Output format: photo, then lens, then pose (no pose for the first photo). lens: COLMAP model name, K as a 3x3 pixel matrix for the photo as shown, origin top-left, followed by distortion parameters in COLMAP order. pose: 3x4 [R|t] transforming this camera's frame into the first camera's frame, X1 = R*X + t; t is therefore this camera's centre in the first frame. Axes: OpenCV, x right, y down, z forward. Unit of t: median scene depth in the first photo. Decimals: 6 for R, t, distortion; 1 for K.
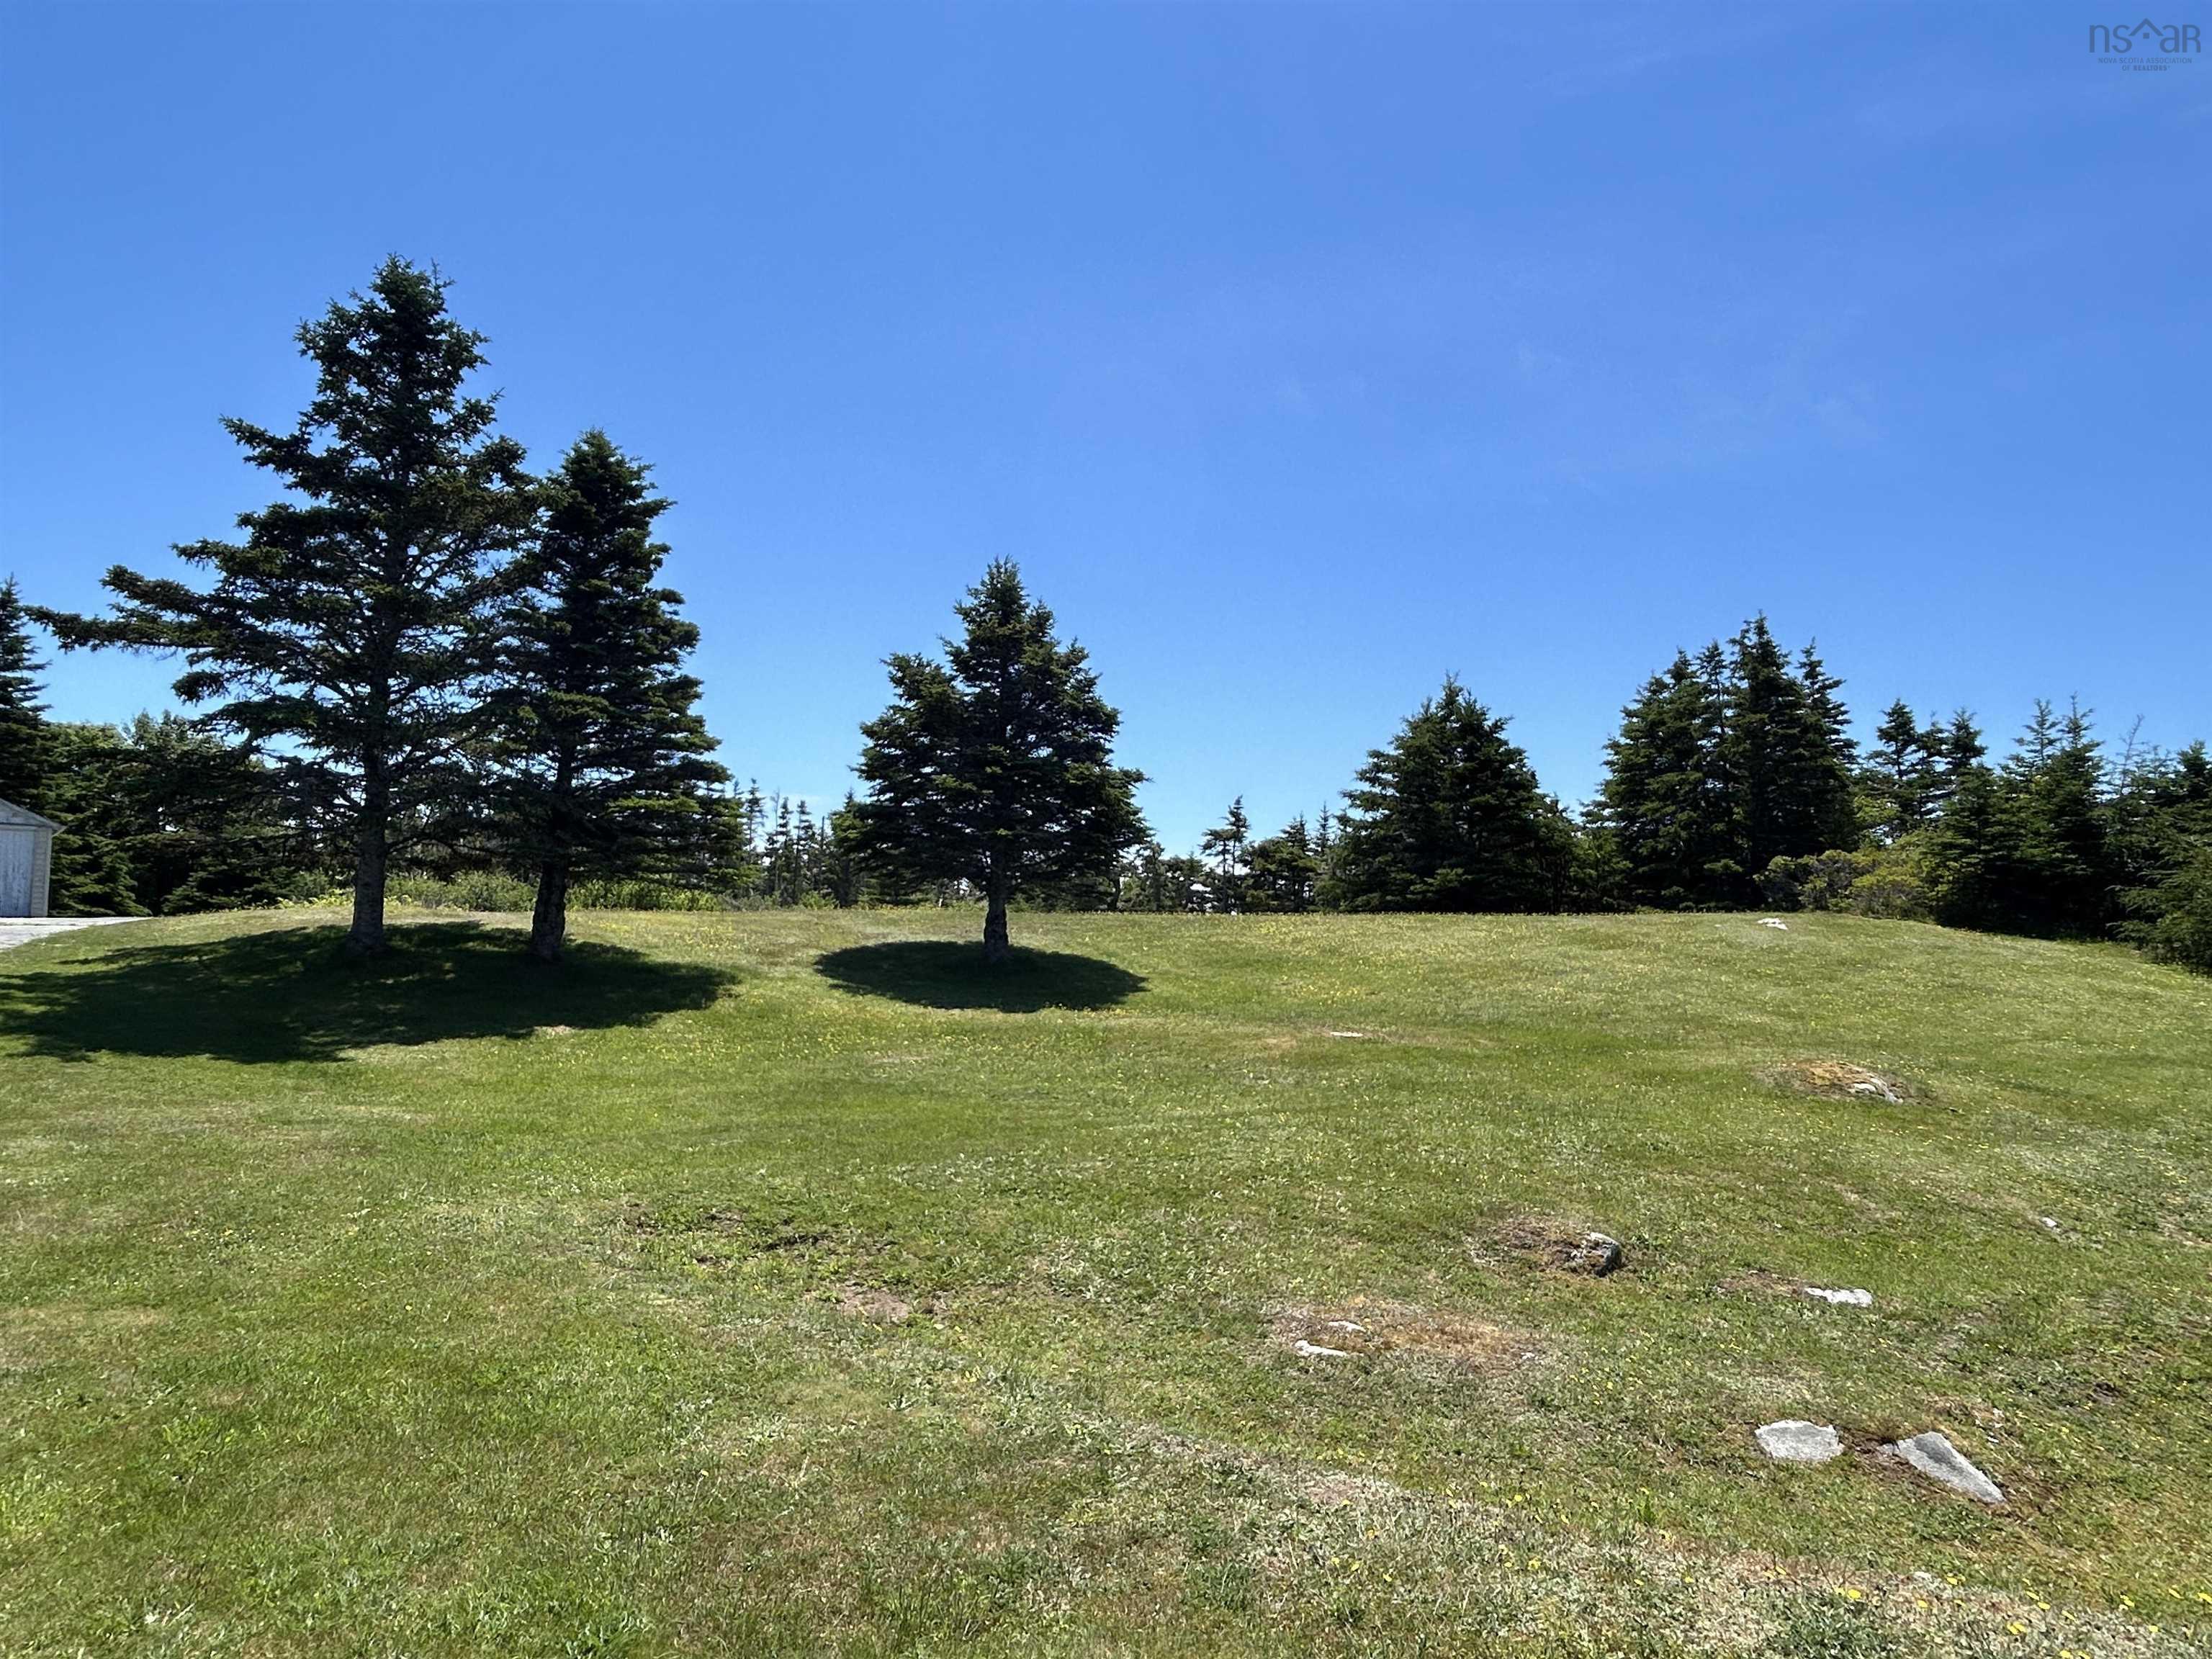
lens RADIAL K [[1331.4, 0, 1106.5], [0, 1331.4, 835.0], [0, 0, 1]] dist [-0.011231, -0.000905]
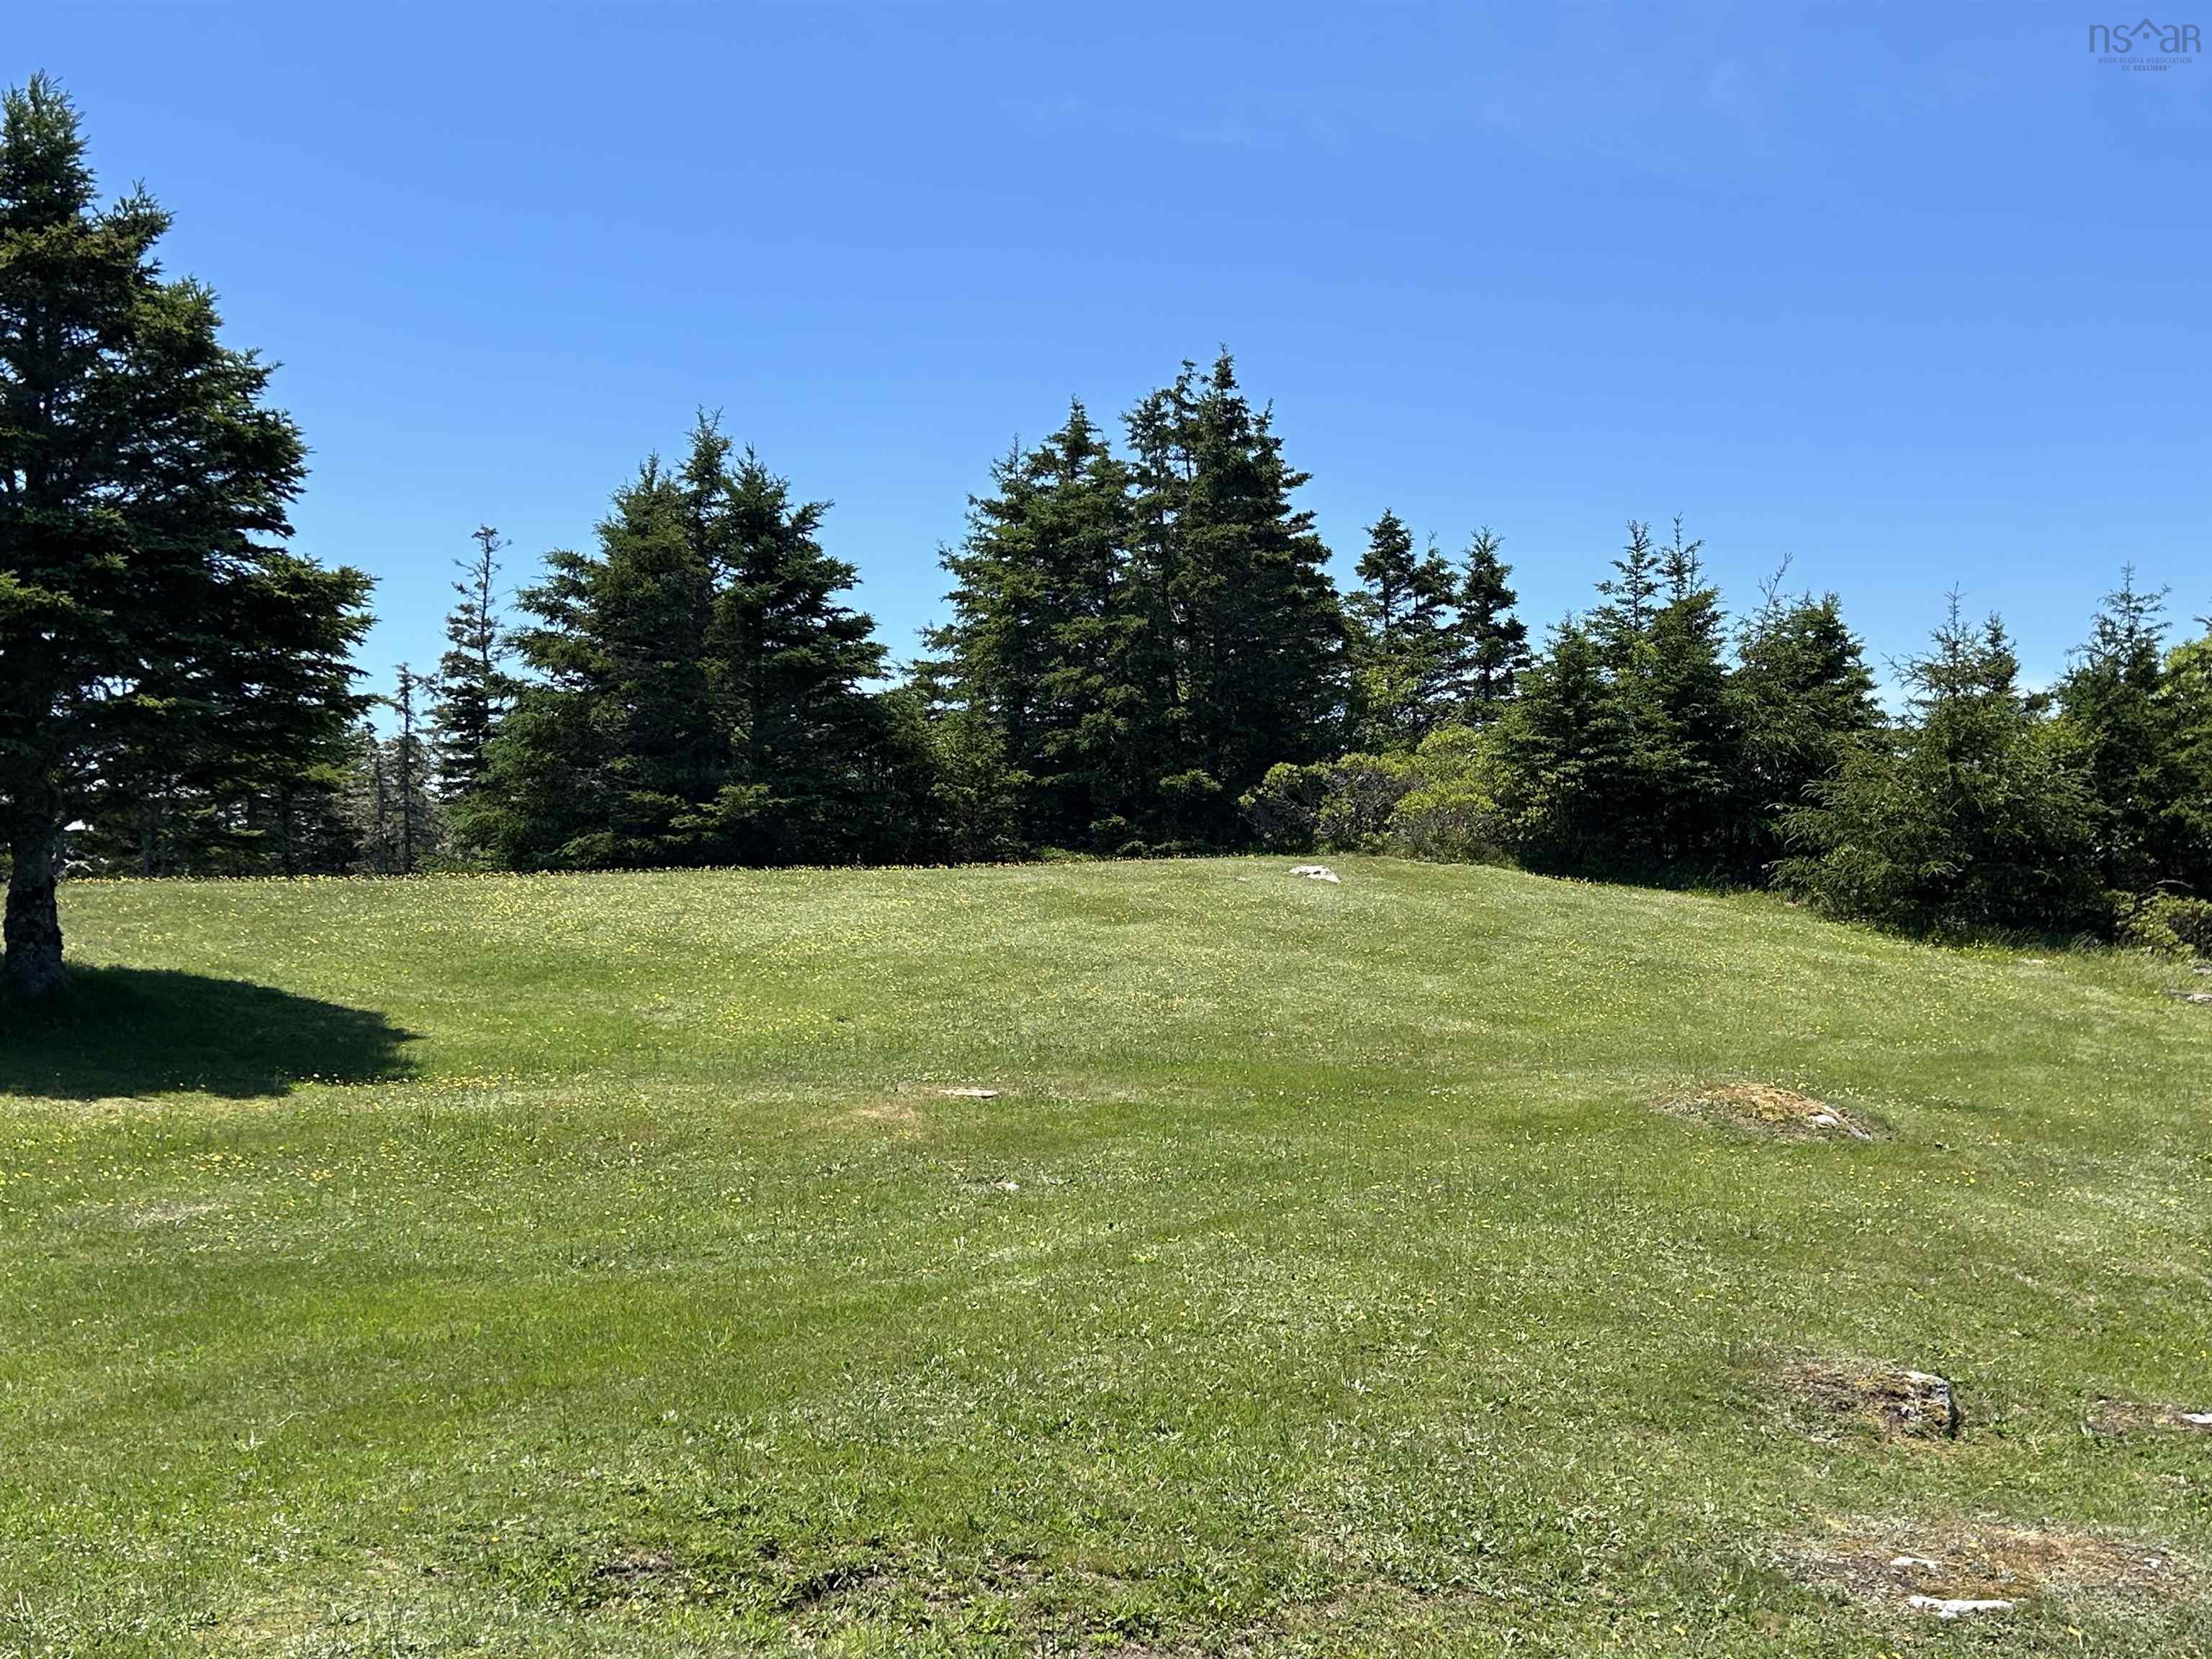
lens RADIAL K [[2534.7, 0, 1154.2], [0, 2534.7, 856.7], [0, 0, 1]] dist [0.025065, 0.000000]
pose [[0.847721, -0.016258, 0.530194, -0.174994], [-0.011542, 0.998728, 0.049078, 0.003345], [-0.530317, -0.047724, 0.846455, 0.067431]]
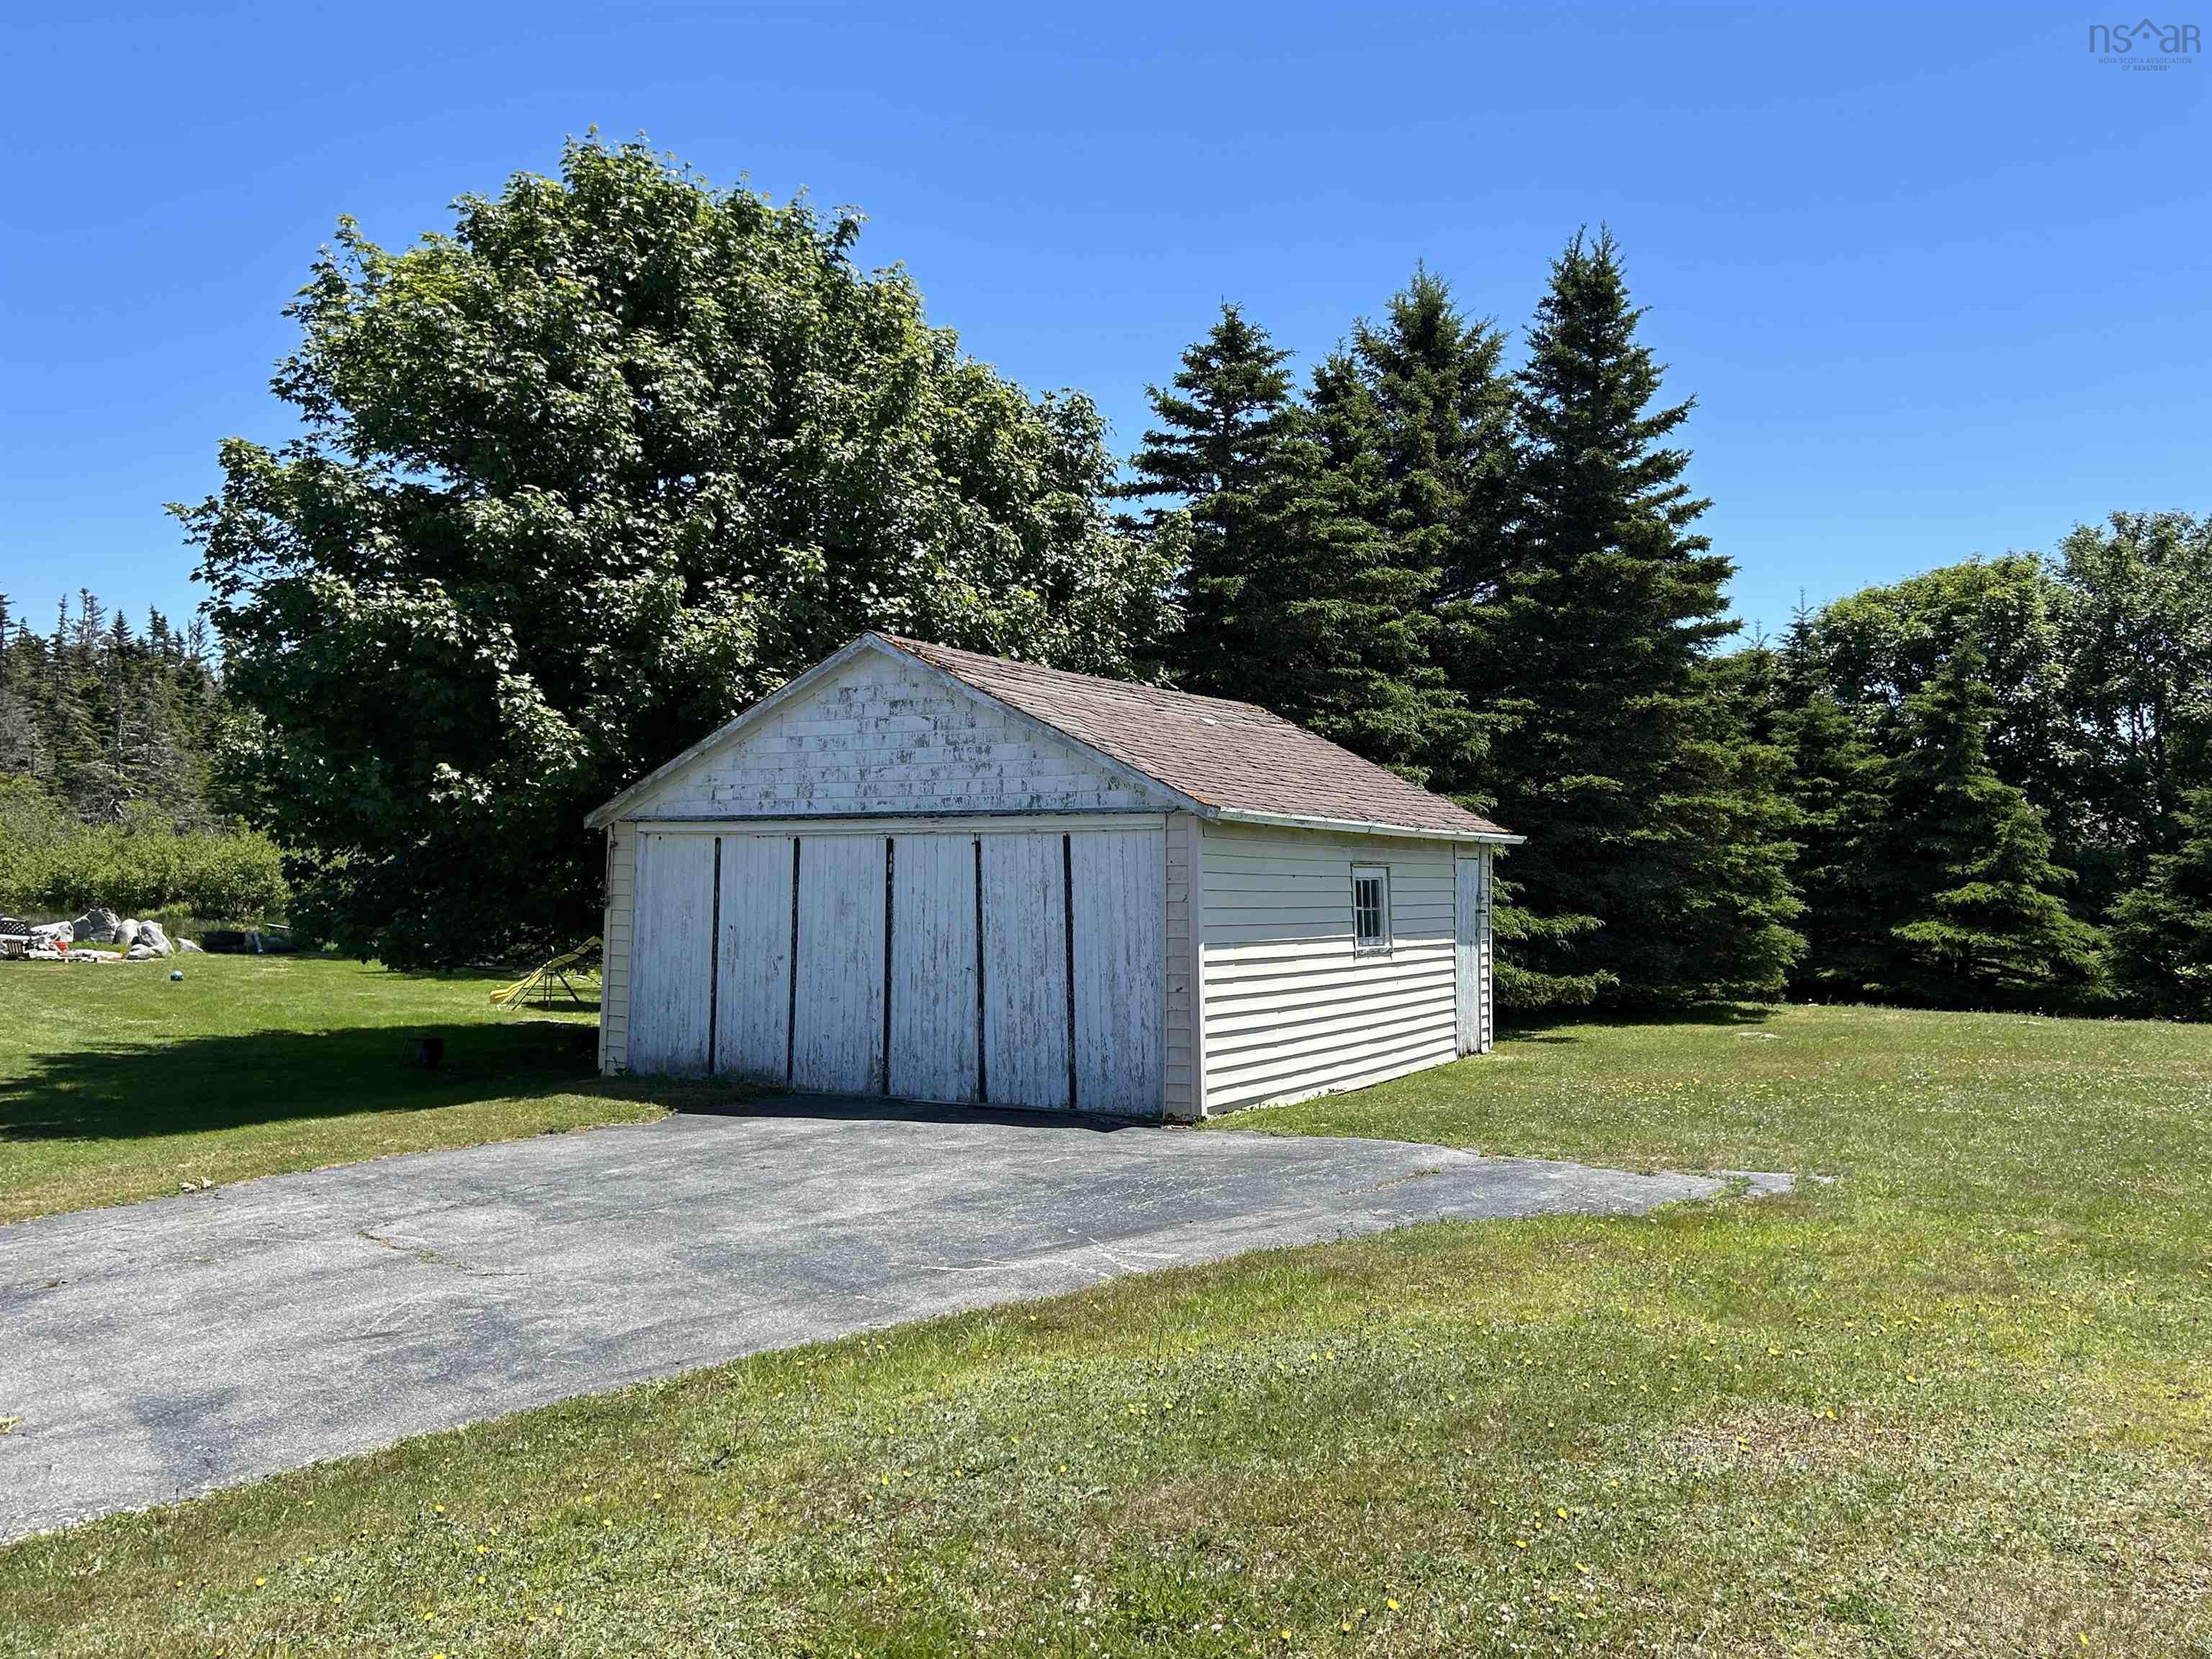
lens RADIAL K [[1759.6, 0, 1125.5], [0, 1759.6, 816.6], [0, 0, 1]] dist [0.040786, -0.033868]
pose [[0.315943, -0.045565, -0.947683, -0.425865], [0.081467, 0.996460, -0.020751, 0.001856], [0.945274, -0.070649, 0.318537, 0.855649]]
